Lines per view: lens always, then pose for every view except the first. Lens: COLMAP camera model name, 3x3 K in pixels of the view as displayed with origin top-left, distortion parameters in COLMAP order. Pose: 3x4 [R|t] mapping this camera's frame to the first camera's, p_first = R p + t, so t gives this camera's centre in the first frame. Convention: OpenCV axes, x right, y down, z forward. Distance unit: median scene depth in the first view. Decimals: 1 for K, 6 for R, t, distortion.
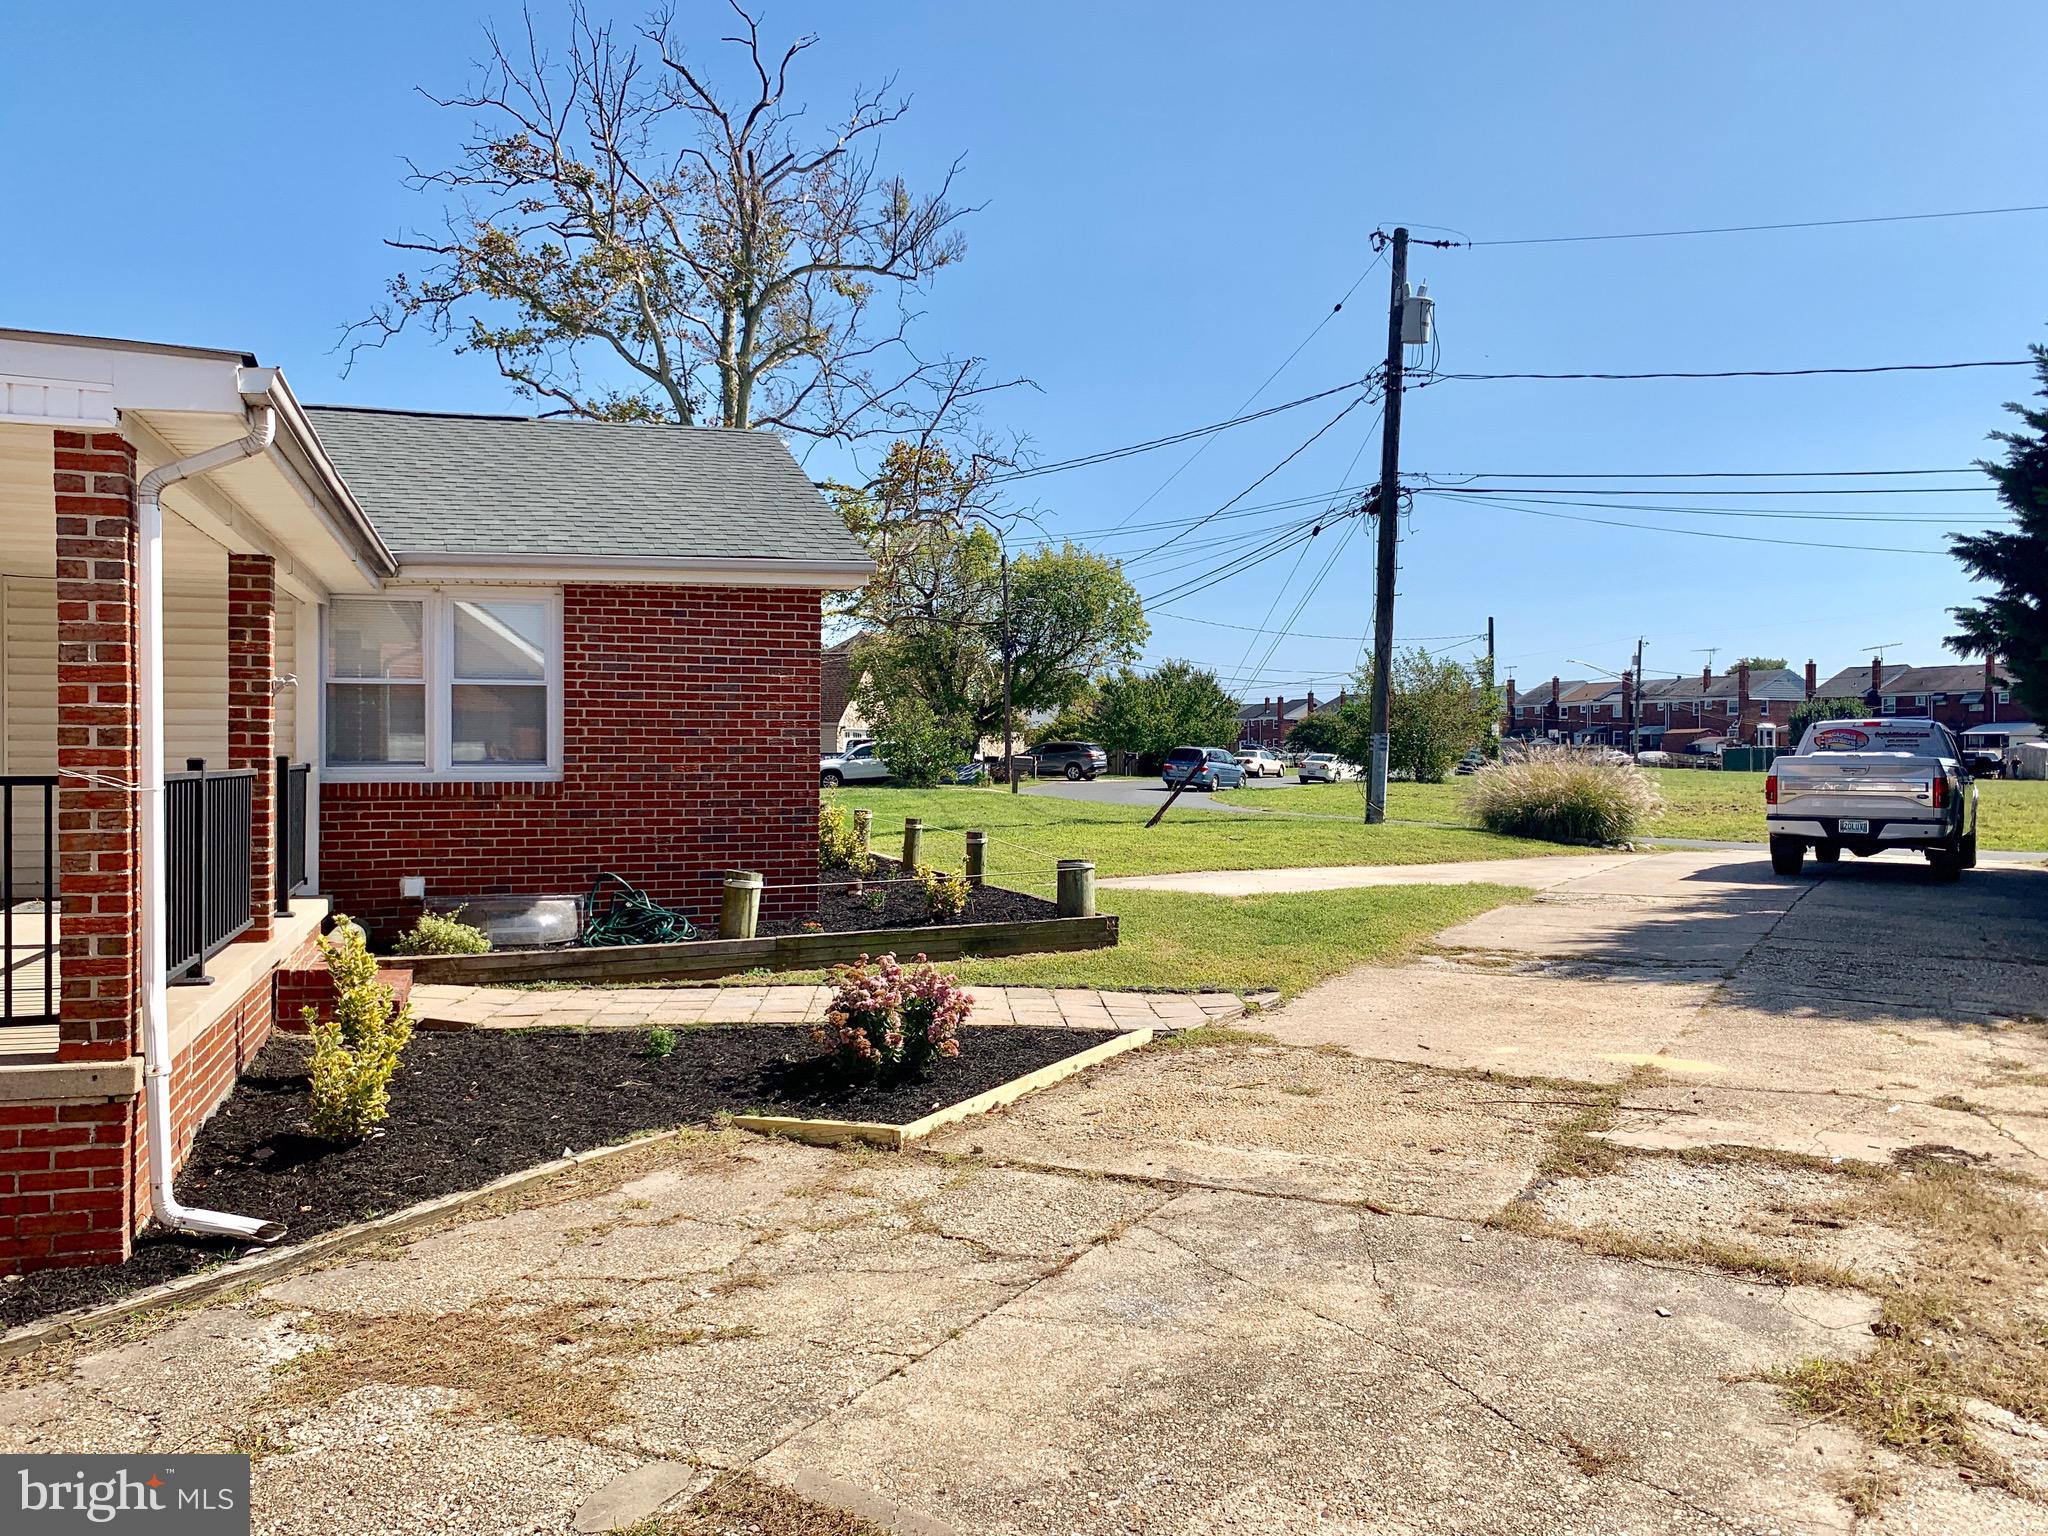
lens RADIAL K [[1559.0, 0, 1030.8], [0, 1559.0, 758.0], [0, 0, 1]] dist [0.198541, -0.415342]
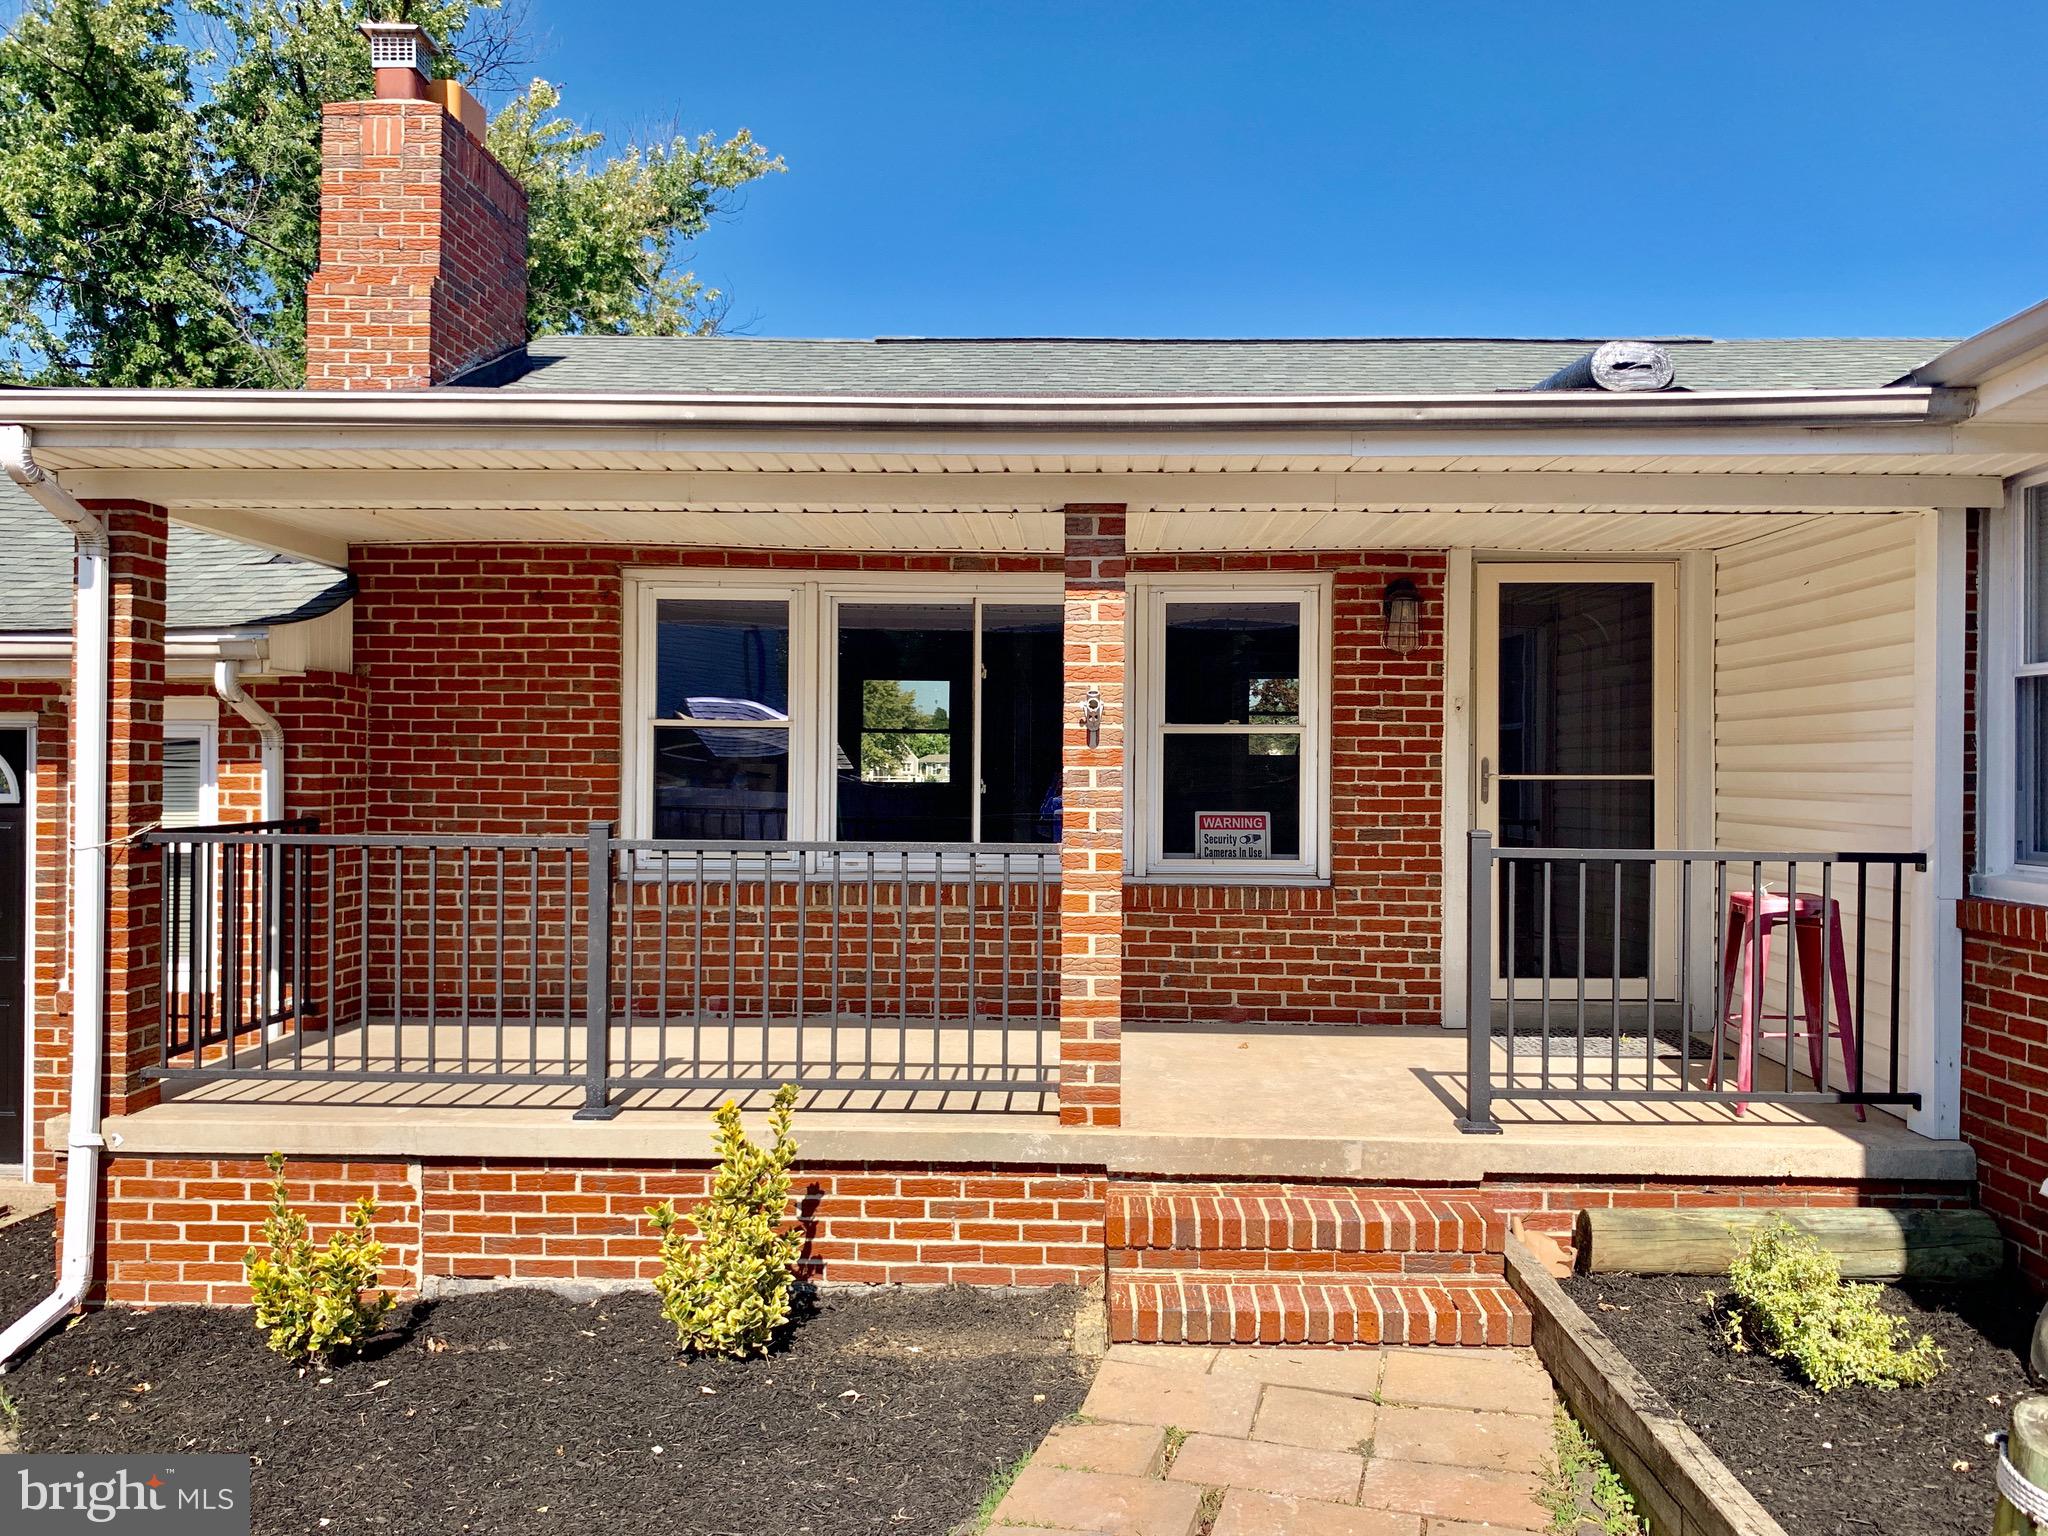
lens RADIAL K [[1561.5, 0, 1009.8], [0, 1561.5, 759.1], [0, 0, 1]] dist [0.126086, -0.213343]
pose [[-0.358310, -0.008380, -0.933565, 0.069396], [-0.013956, 0.999896, -0.003619, -0.017340], [0.933498, 0.011732, -0.358390, 0.865353]]
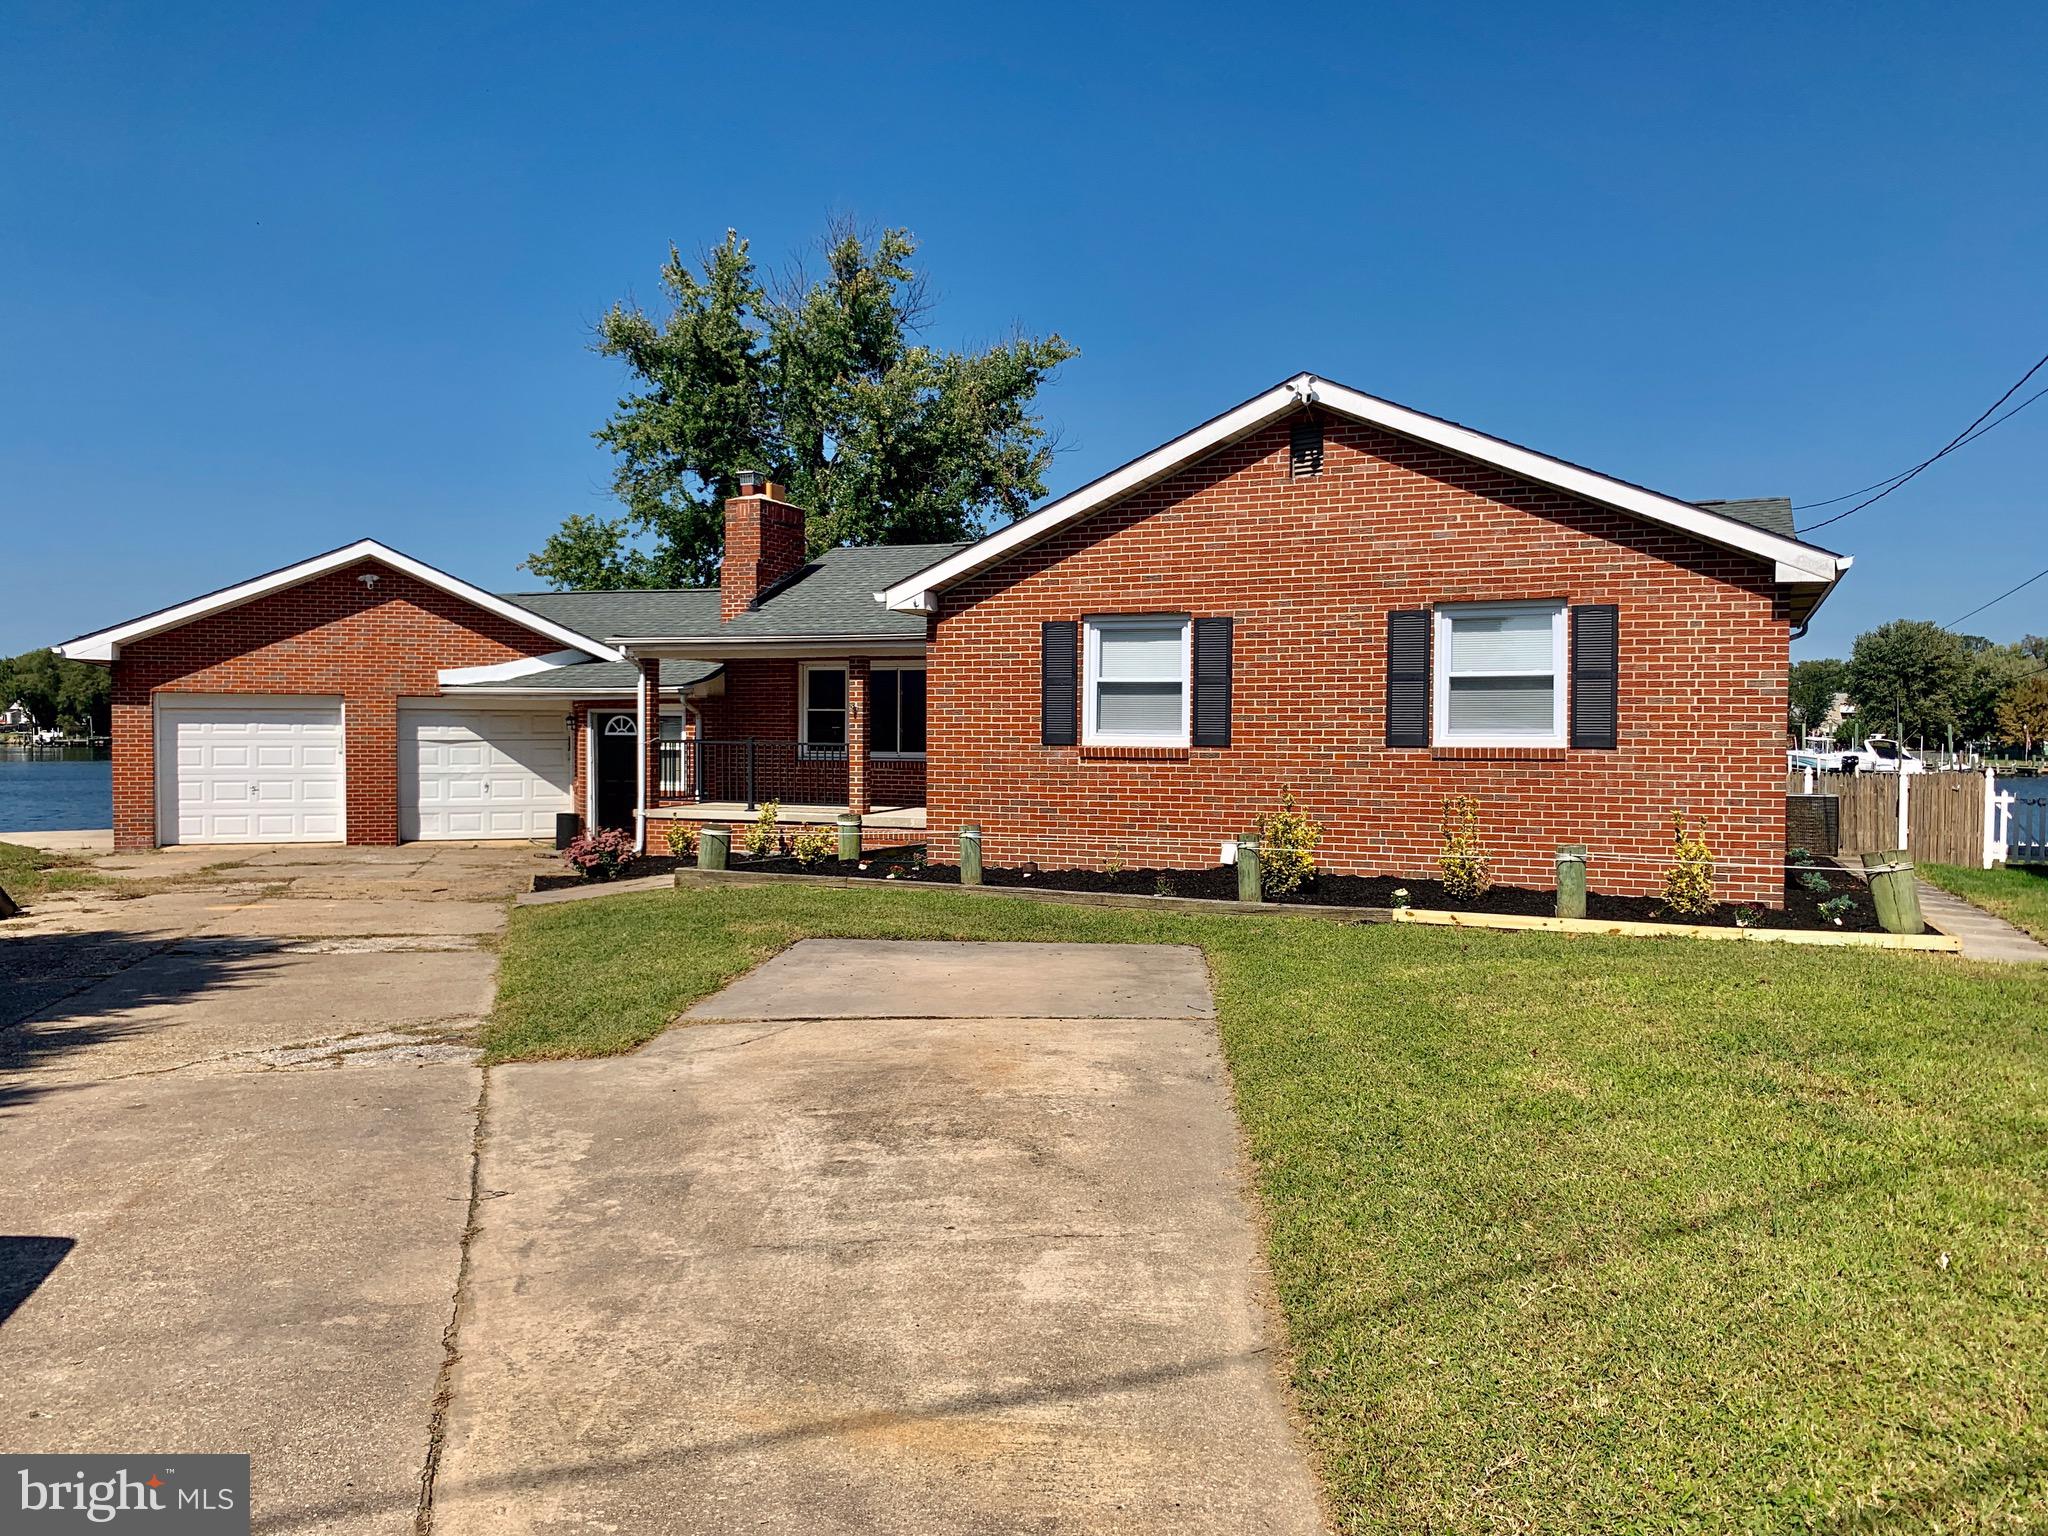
lens RADIAL K [[1561.5, 0, 1009.8], [0, 1561.5, 759.1], [0, 0, 1]] dist [0.126086, -0.213343]
pose [[-0.681104, 0.014320, -0.732047, 0.795127], [-0.007784, 0.999611, 0.026796, -0.024797], [0.732145, 0.023950, -0.680727, 2.028155]]
